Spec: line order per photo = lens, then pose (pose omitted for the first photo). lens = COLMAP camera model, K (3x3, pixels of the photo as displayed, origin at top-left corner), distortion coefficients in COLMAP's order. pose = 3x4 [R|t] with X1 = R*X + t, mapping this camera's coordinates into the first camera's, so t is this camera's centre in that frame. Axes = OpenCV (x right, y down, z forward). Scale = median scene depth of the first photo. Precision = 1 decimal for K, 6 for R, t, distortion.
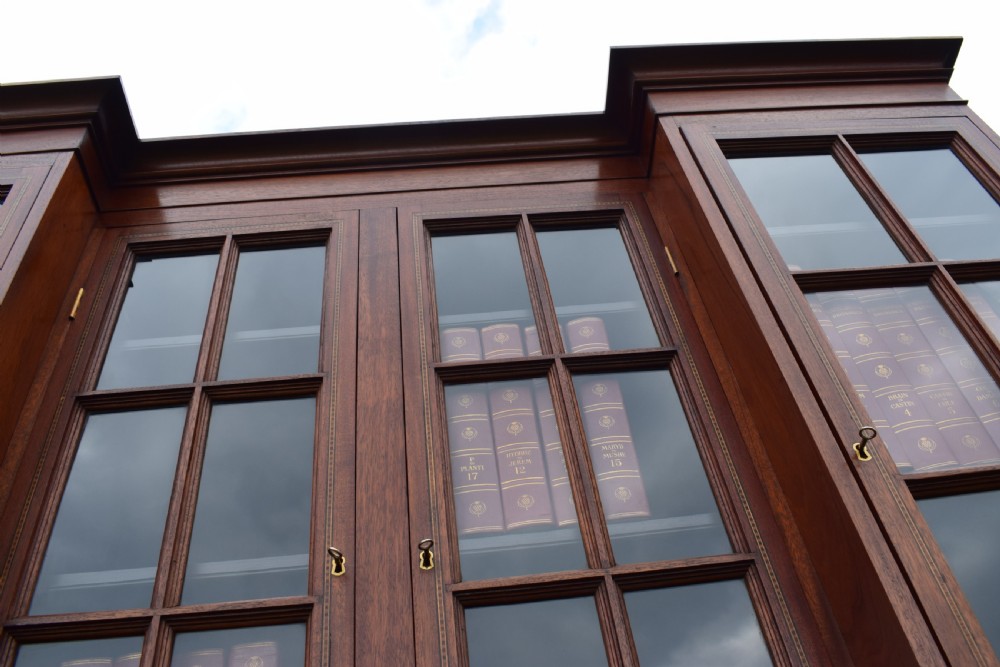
lens RADIAL K [[855.4, 0, 498.8], [0, 855.4, 327.8], [0, 0, 1]] dist [-0.096795, 0.021128]
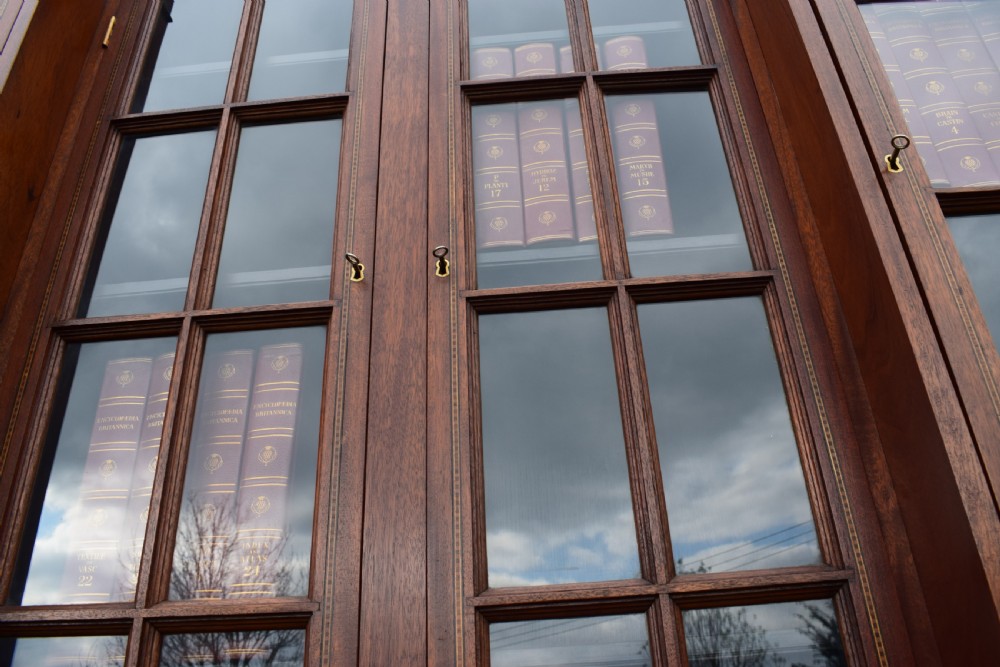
lens RADIAL K [[855.4, 0, 489.6], [0, 855.4, 332.8], [0, 0, 1]] dist [-0.096795, 0.021128]
pose [[0.994460, 0.024526, -0.102215, 0.071996], [0.003523, 0.964077, 0.265600, 0.071018], [0.105057, -0.264489, 0.958649, 0.002931]]
